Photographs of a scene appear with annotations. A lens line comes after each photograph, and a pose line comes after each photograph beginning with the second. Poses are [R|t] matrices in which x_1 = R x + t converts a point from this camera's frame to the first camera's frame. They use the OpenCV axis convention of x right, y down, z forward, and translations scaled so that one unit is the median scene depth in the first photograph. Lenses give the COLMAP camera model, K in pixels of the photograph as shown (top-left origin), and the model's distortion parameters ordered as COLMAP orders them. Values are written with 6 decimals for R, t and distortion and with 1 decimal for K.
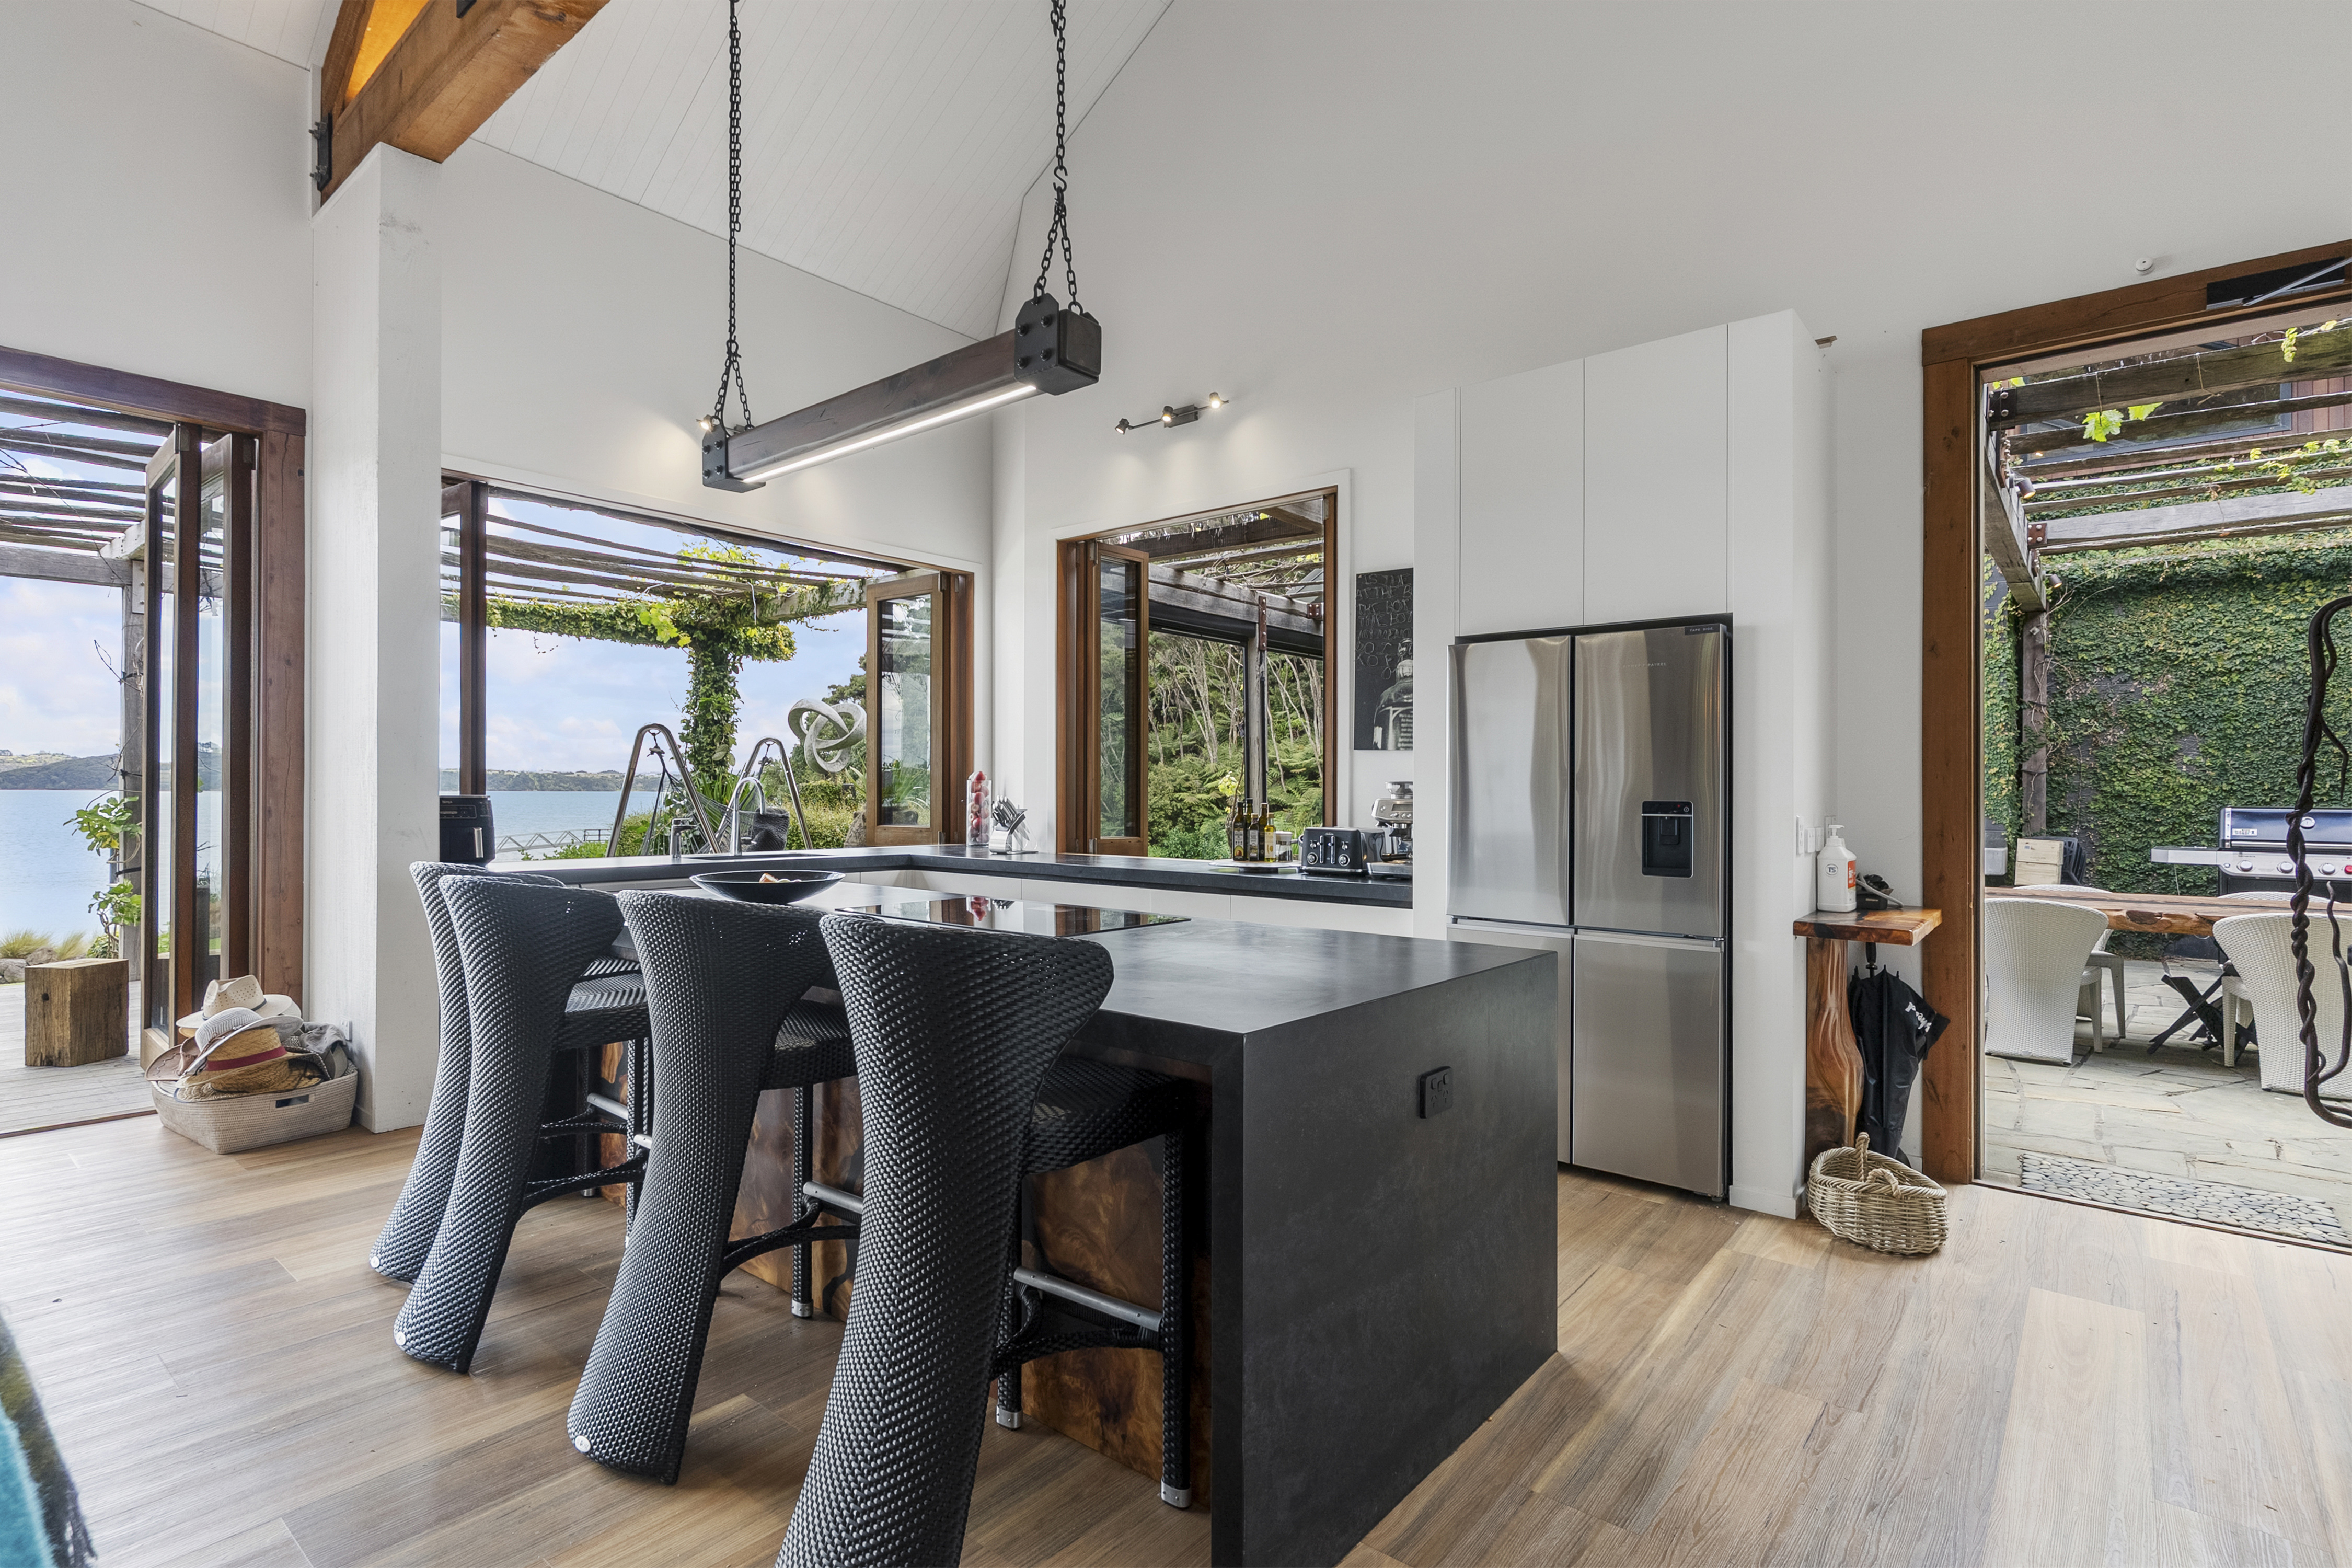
lens RADIAL K [[1139.6, 0, 1157.6], [0, 1139.6, 784.0], [0, 0, 1]] dist [-0.000052, -0.001475]
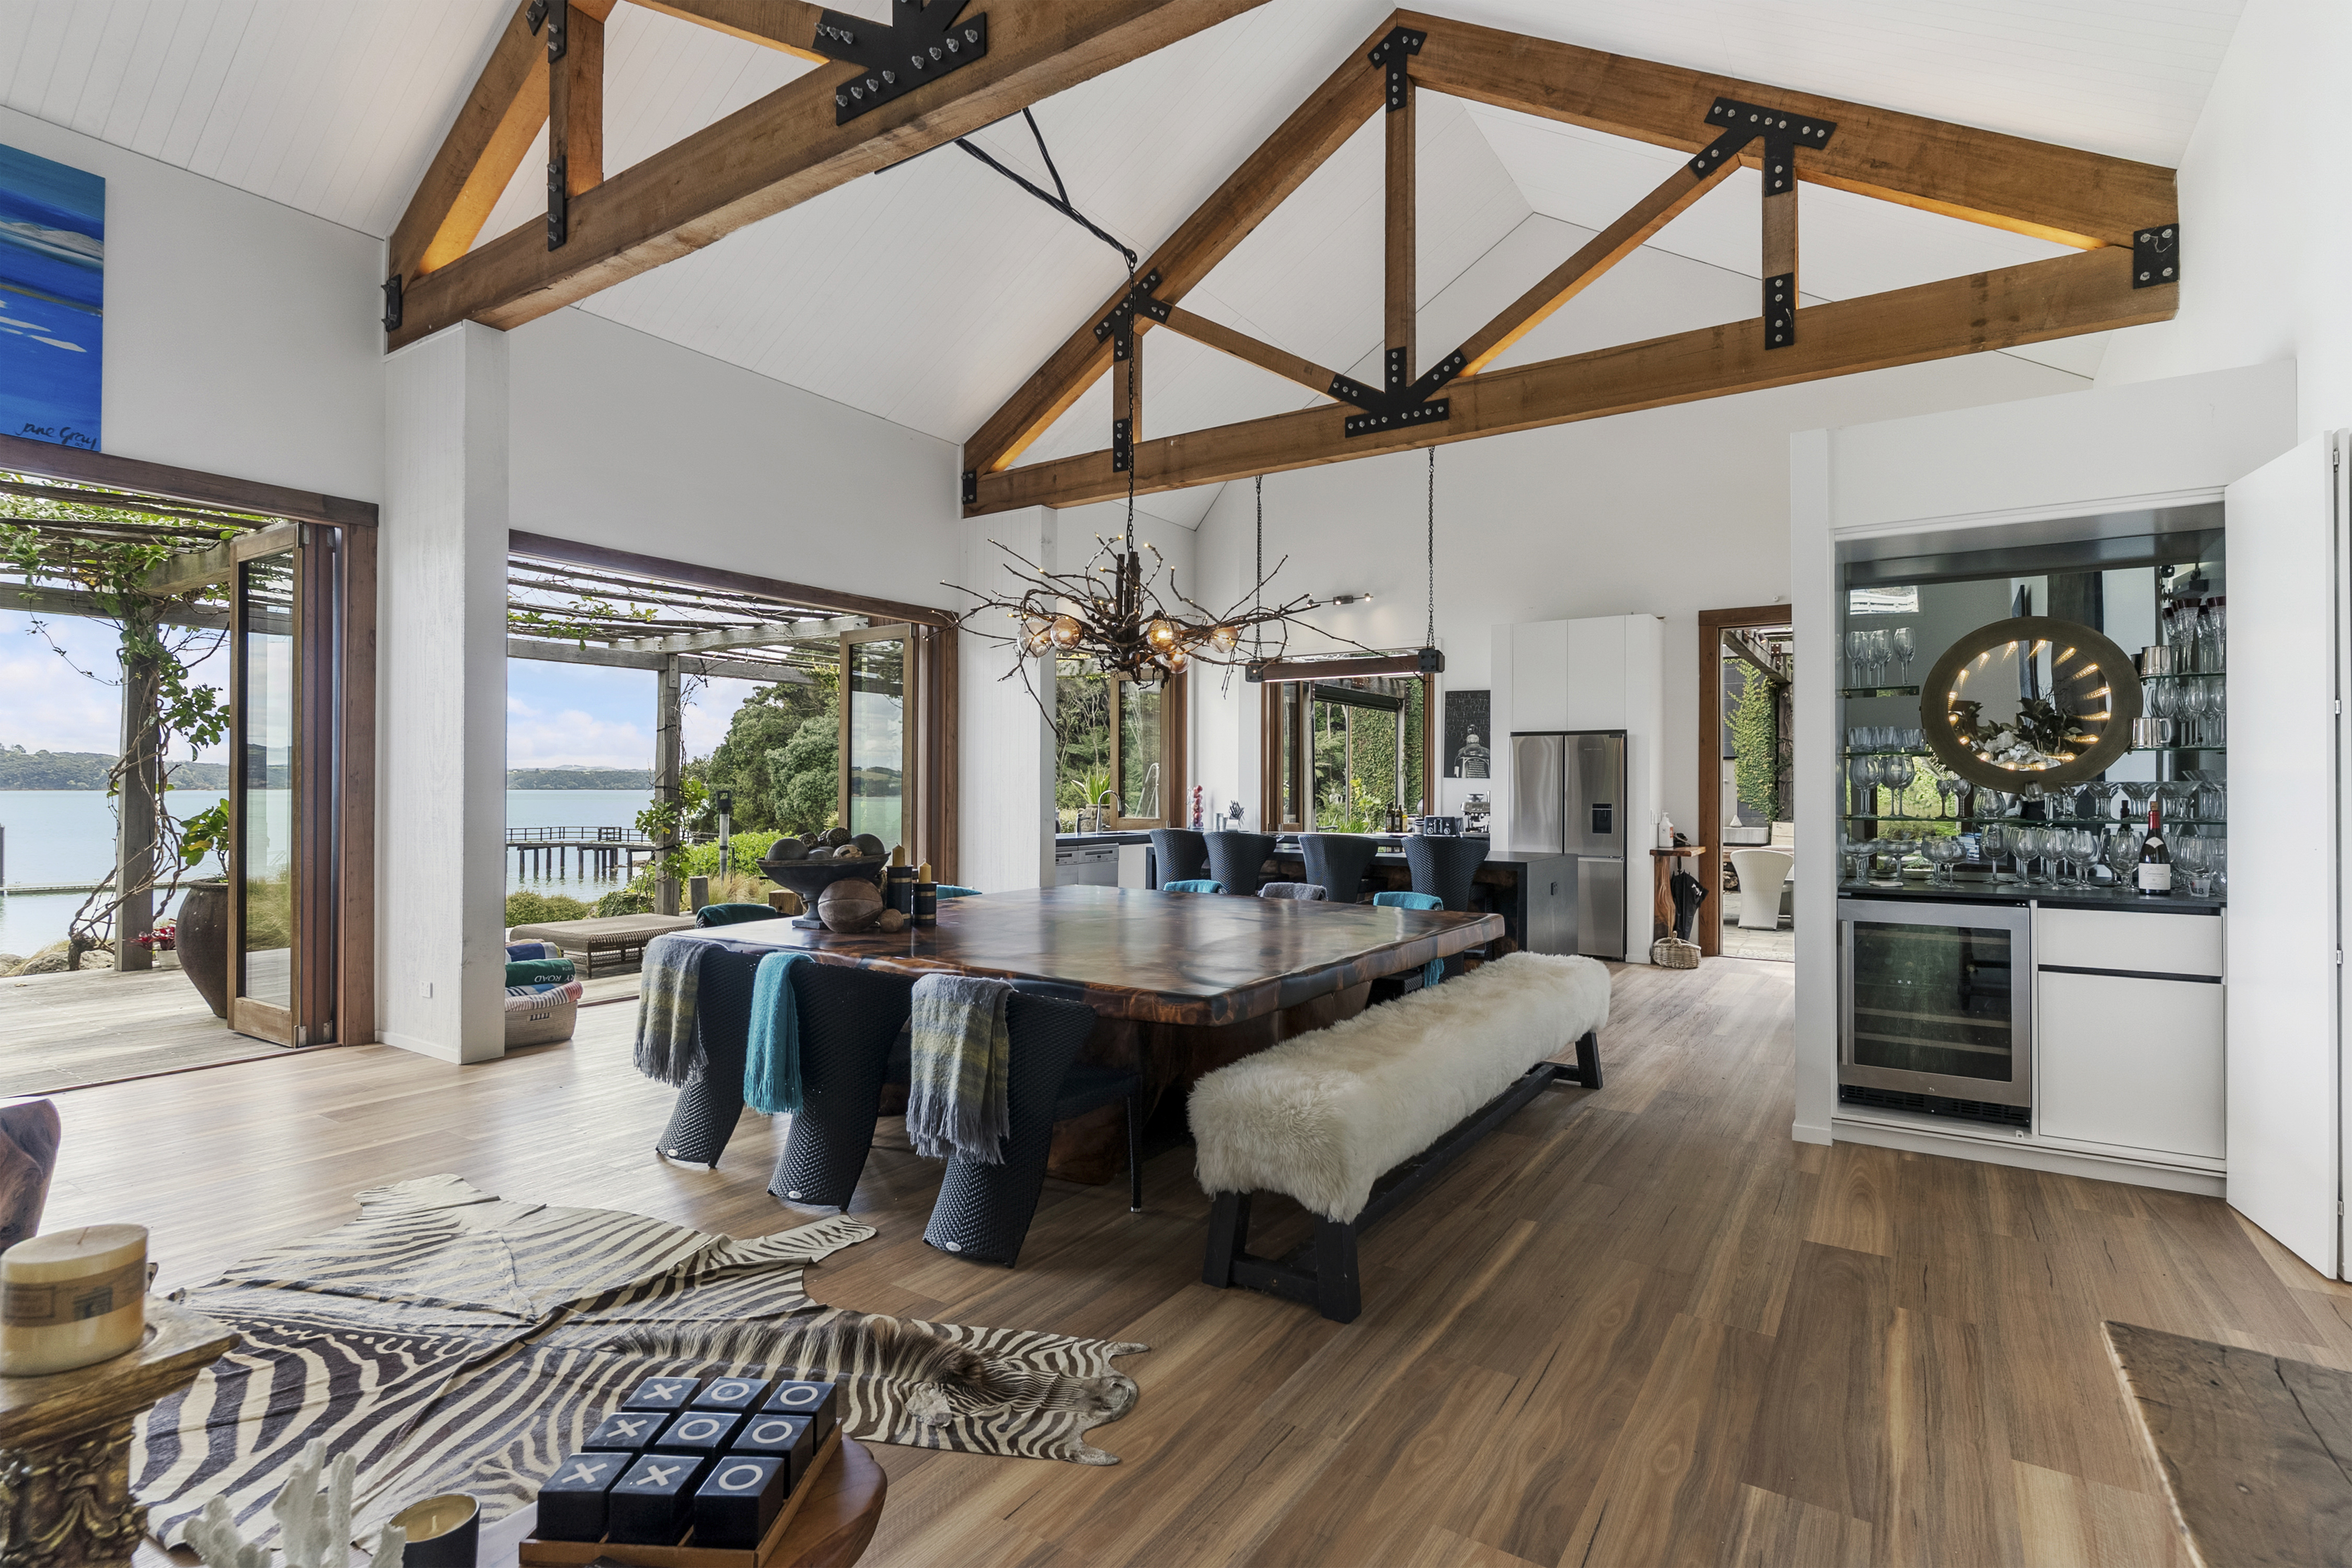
lens RADIAL K [[1139.6, 0, 1162.6], [0, 1139.6, 783.4], [0, 0, 1]] dist [-0.000052, -0.001475]
pose [[0.992952, 0.002844, 0.118486, -0.770069], [-0.002993, 0.999995, 0.001083, -0.026825], [-0.118482, -0.001430, 0.992955, -1.304811]]
